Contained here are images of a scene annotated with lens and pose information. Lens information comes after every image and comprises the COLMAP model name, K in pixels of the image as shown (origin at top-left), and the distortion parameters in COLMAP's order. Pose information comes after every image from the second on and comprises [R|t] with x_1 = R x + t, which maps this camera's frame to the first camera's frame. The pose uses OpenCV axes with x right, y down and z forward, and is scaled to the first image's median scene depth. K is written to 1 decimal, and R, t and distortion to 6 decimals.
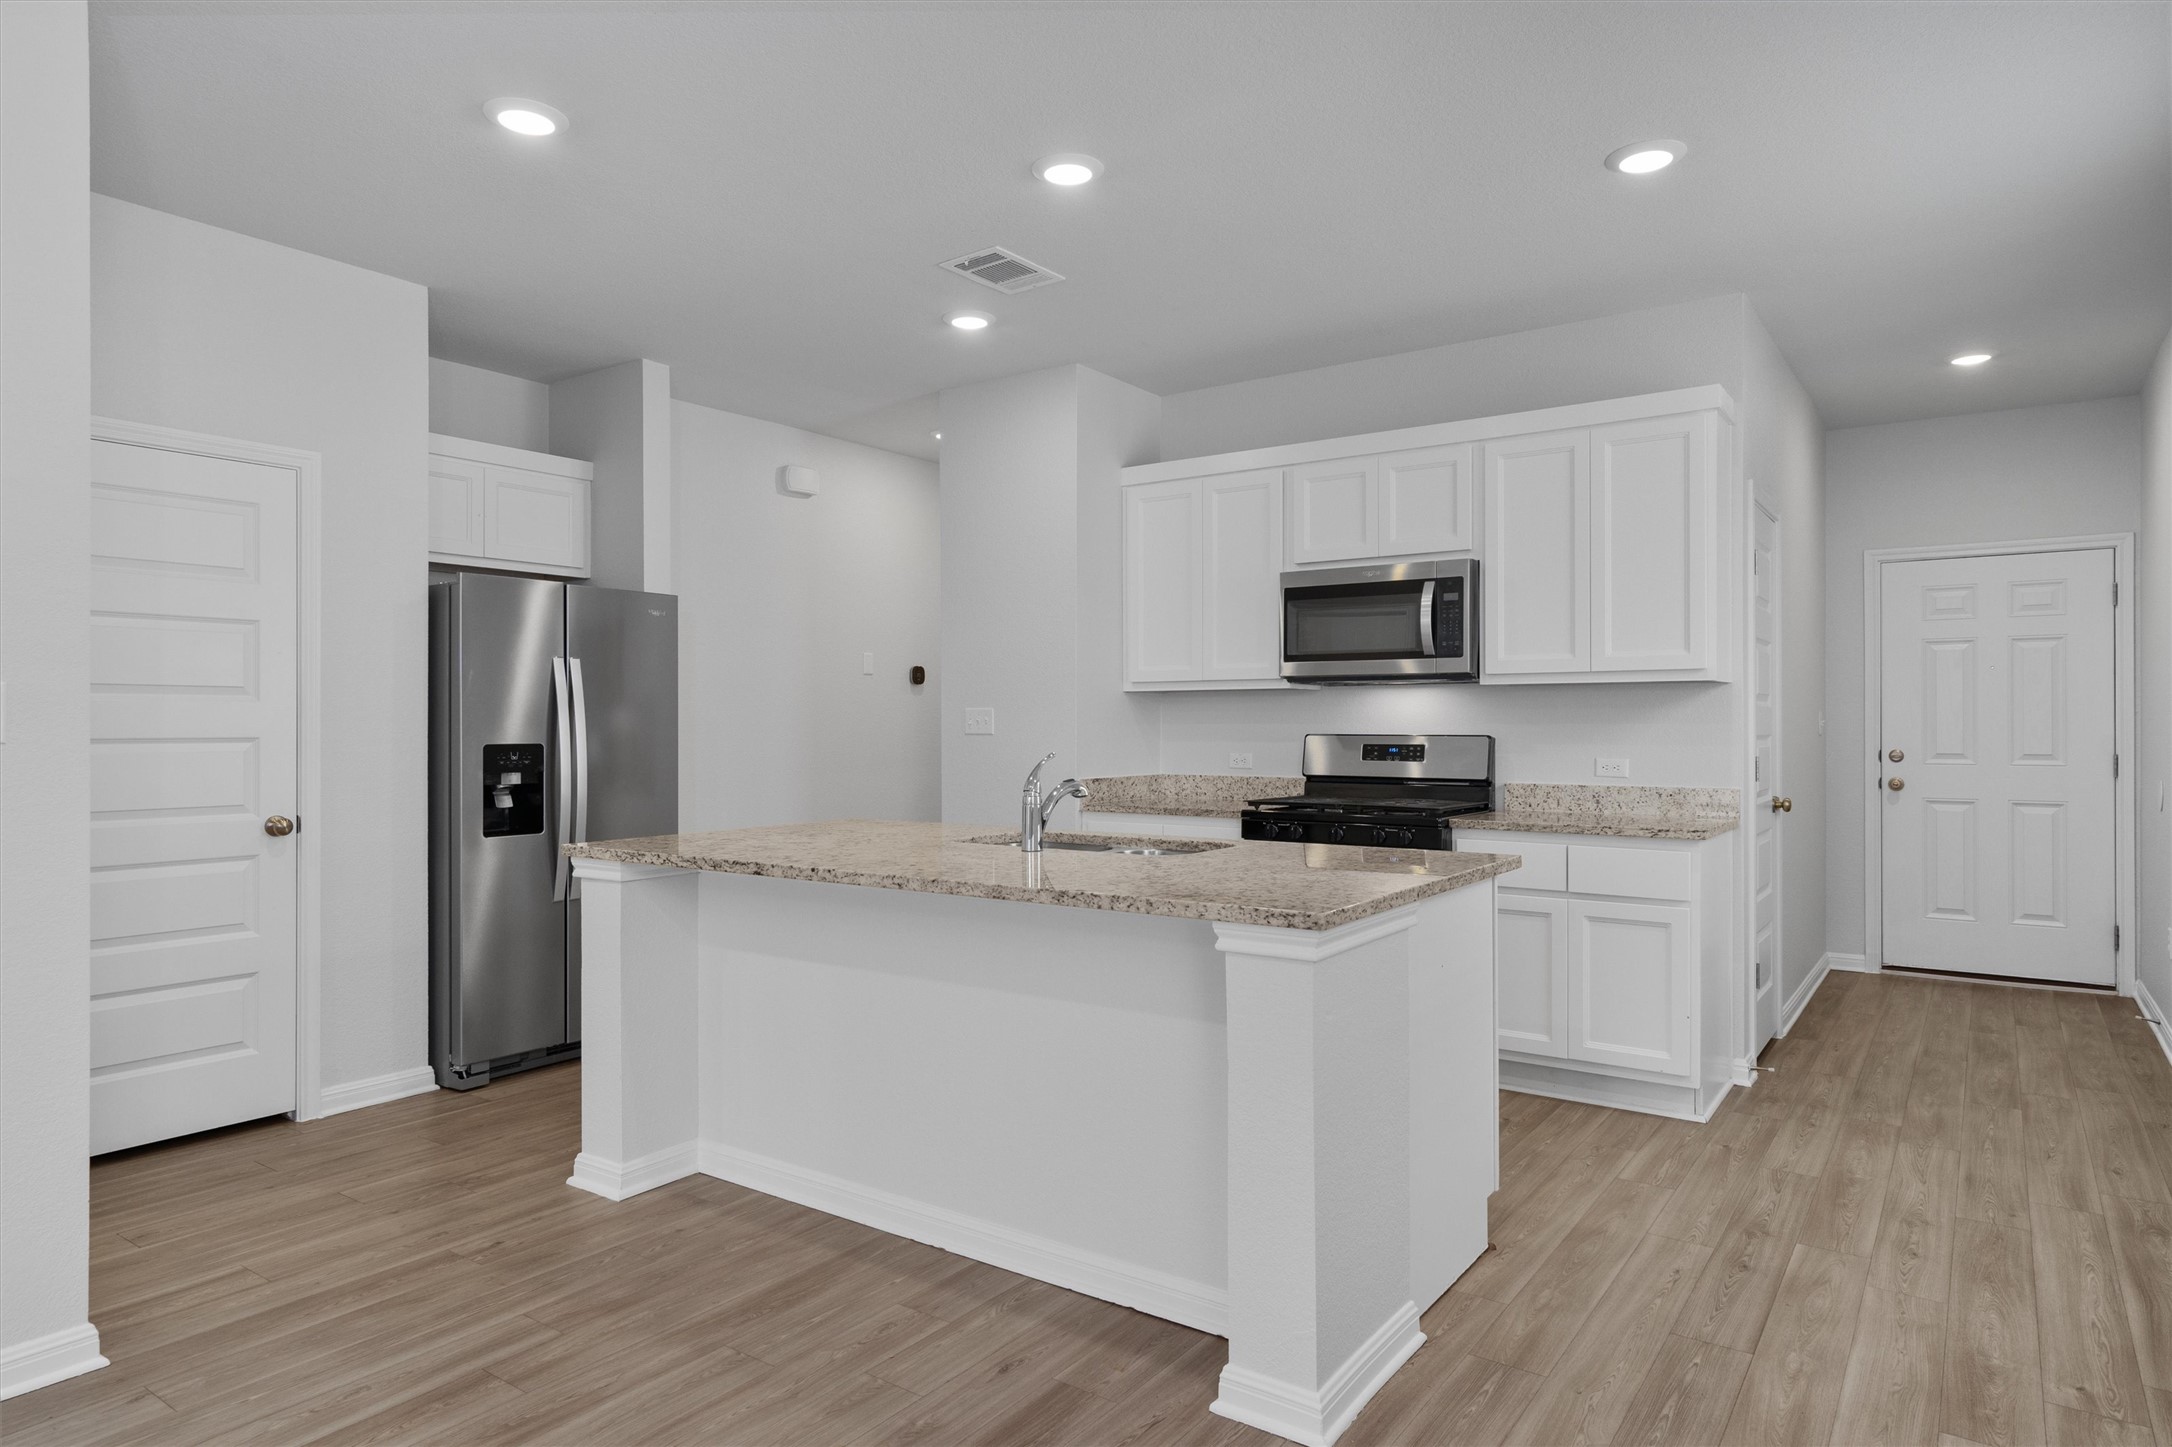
lens RADIAL K [[1274.4, 0, 1085.4], [0, 1274.4, 720.8], [0, 0, 1]] dist [0.007585, 0.001600]
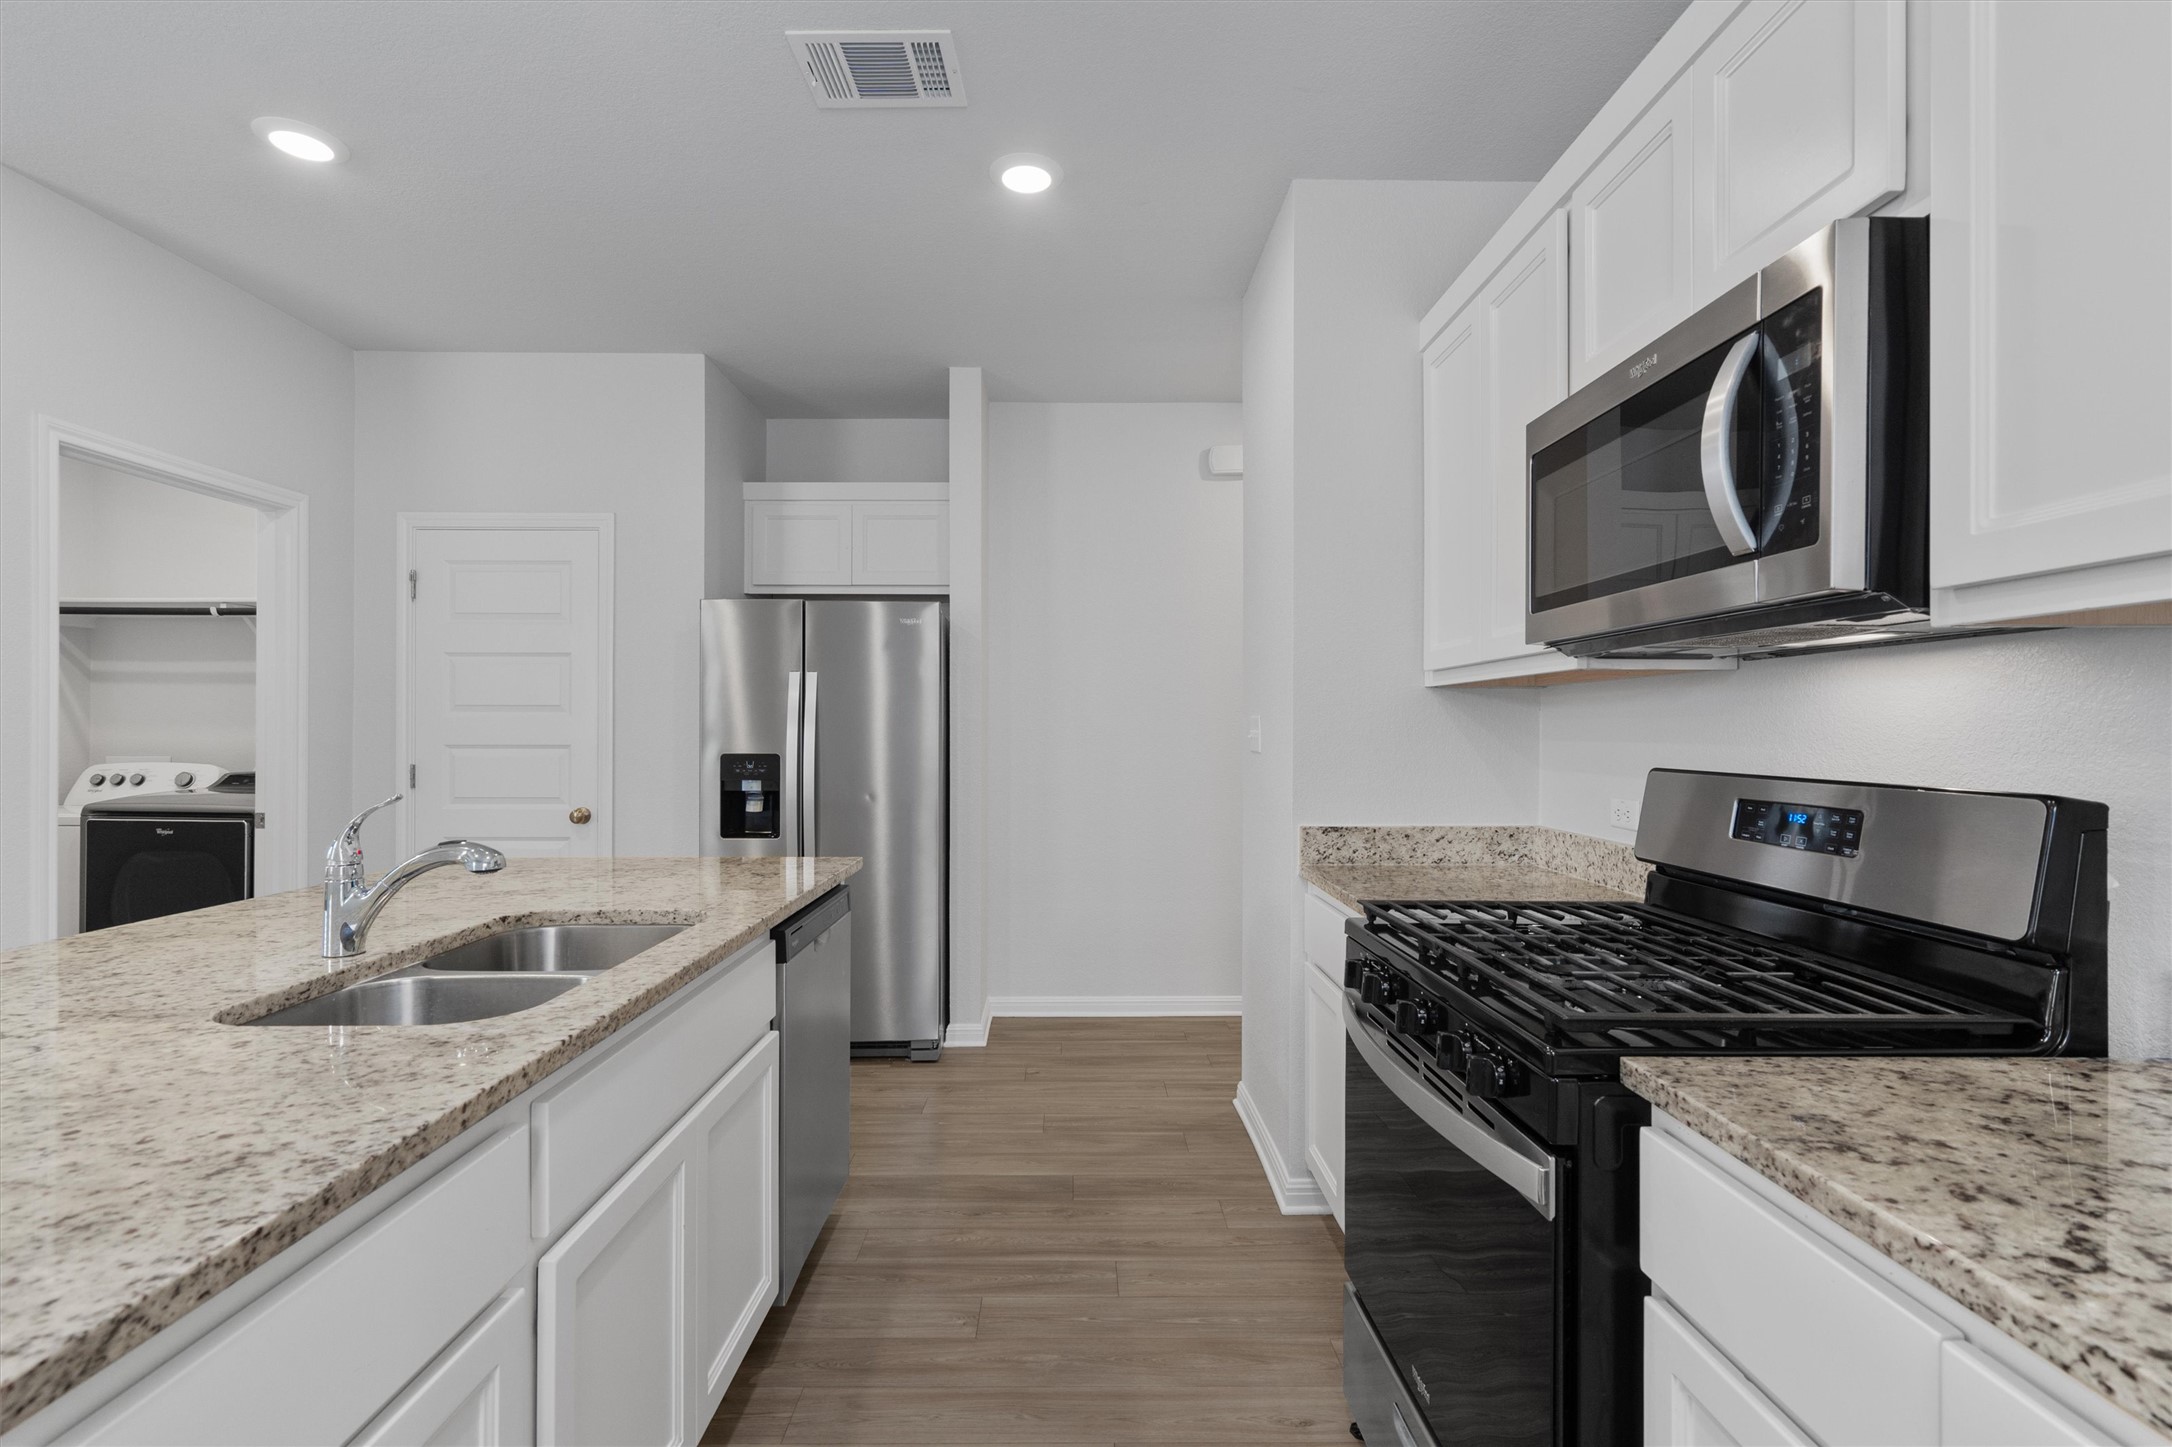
lens RADIAL K [[999.0, 0, 1082.6], [0, 999.0, 725.7], [0, 0, 1]] dist [-0.002433, 0.001978]
pose [[0.586599, -0.000382, -0.809878, 0.371250], [-0.000267, 1.000000, -0.000665, -0.004744], [0.809878, 0.000607, 0.586599, 0.677936]]
